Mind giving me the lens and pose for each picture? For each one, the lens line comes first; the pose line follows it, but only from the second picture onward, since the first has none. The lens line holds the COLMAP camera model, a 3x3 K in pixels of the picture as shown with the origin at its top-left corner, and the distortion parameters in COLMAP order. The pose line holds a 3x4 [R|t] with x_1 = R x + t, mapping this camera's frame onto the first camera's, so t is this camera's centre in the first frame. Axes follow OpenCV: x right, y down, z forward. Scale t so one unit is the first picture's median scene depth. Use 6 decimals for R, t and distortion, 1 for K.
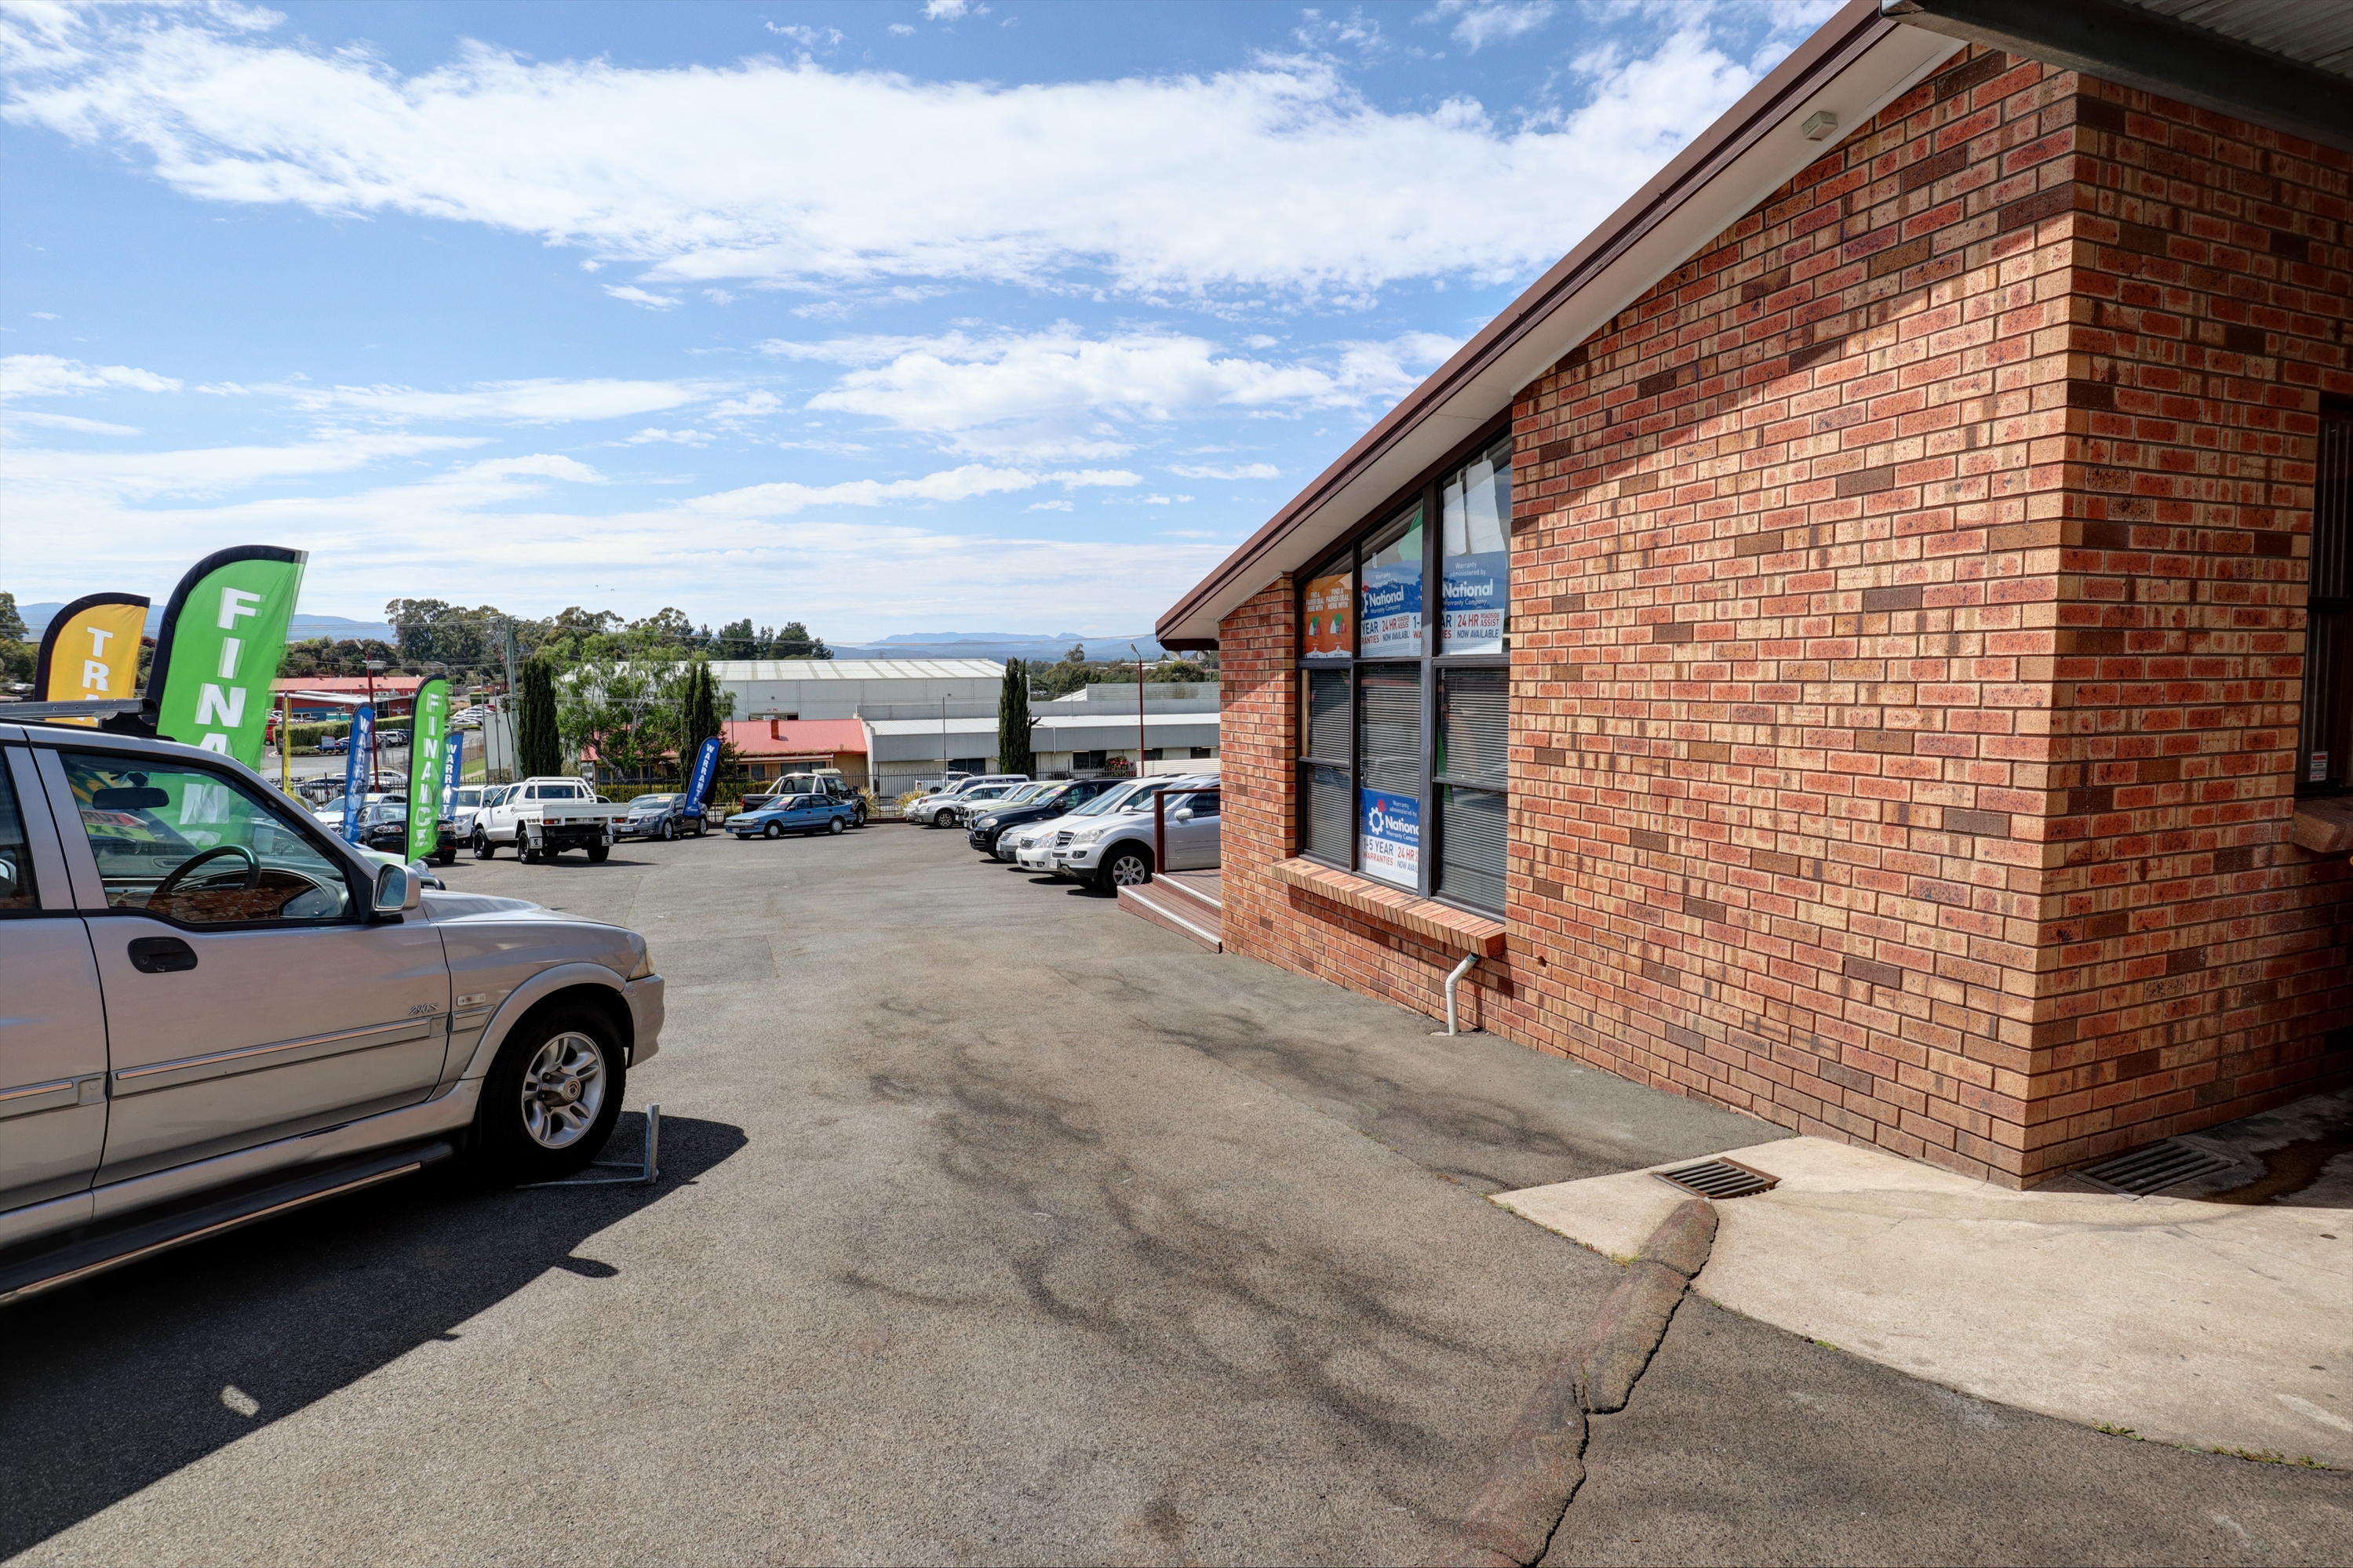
lens RADIAL K [[1231.9, 0, 1189.4], [0, 1231.9, 790.8], [0, 0, 1]] dist [-0.004865, -0.001739]
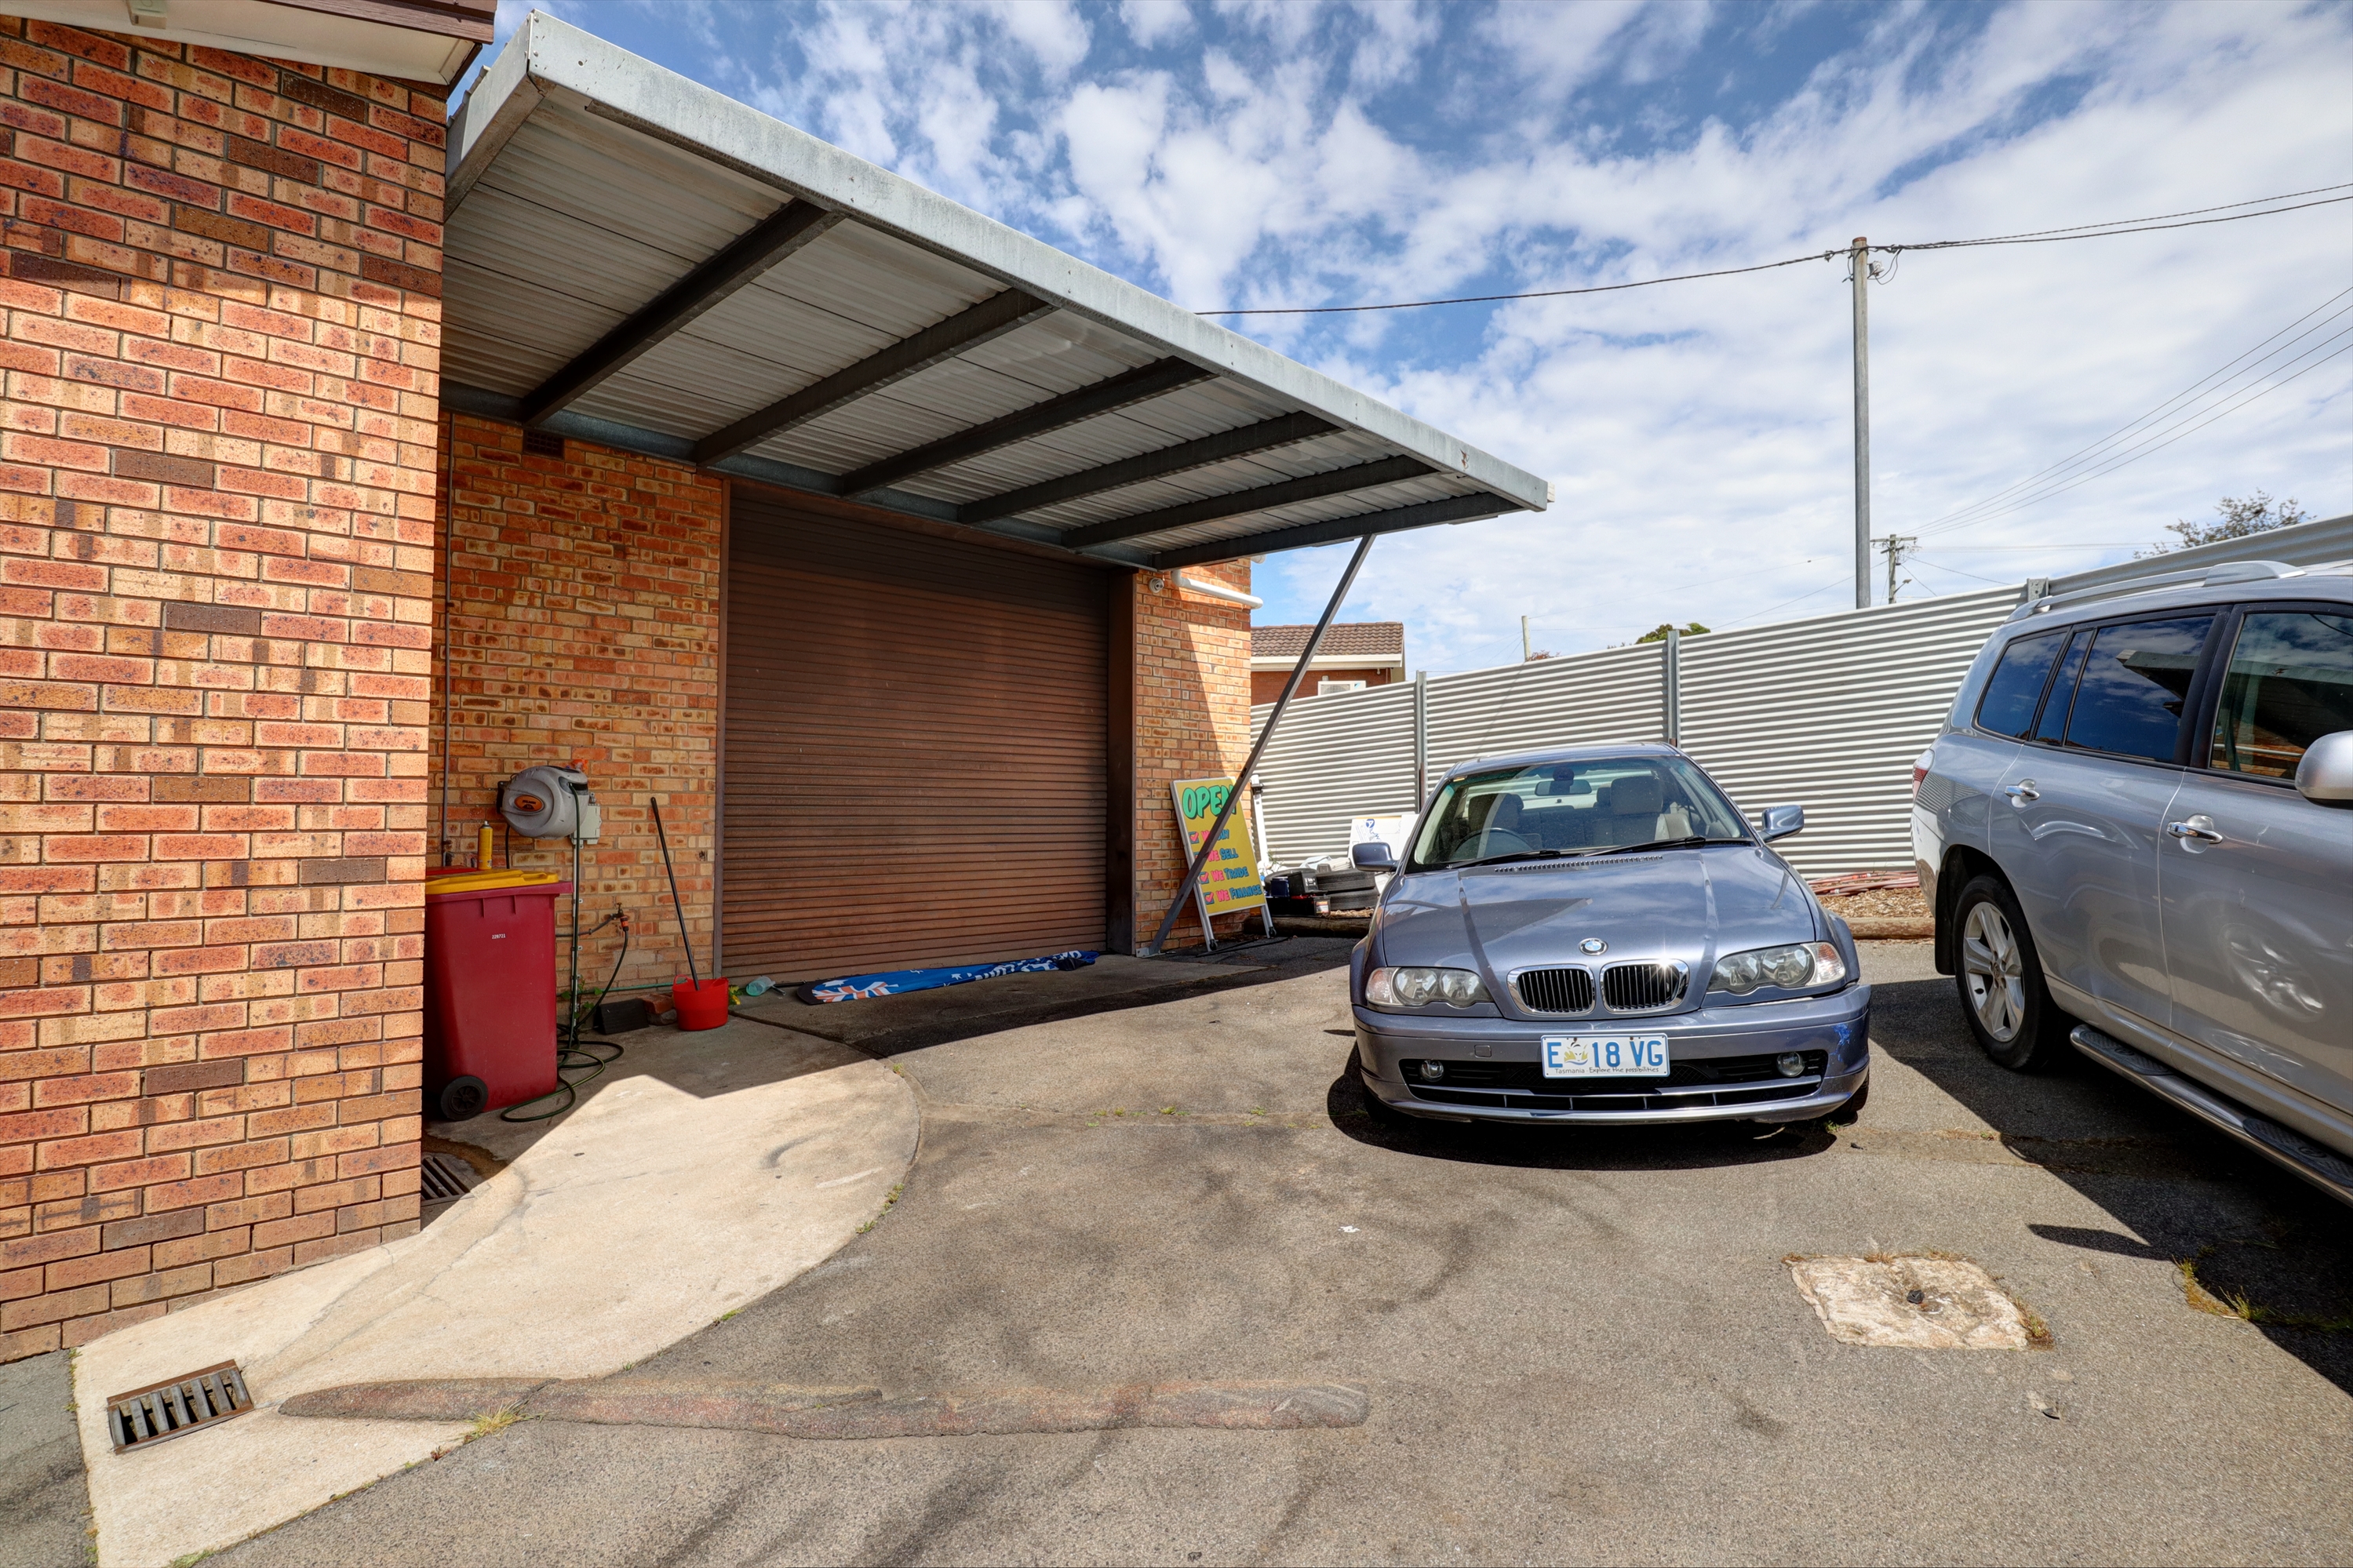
lens RADIAL K [[1231.9, 0, 1189.4], [0, 1231.9, 790.8], [0, 0, 1]] dist [-0.004865, -0.001739]
pose [[-0.433628, 0.027902, 0.900660, -0.485600], [0.091958, 0.995672, 0.013428, 0.011251], [-0.896387, 0.088645, -0.434318, 0.804161]]
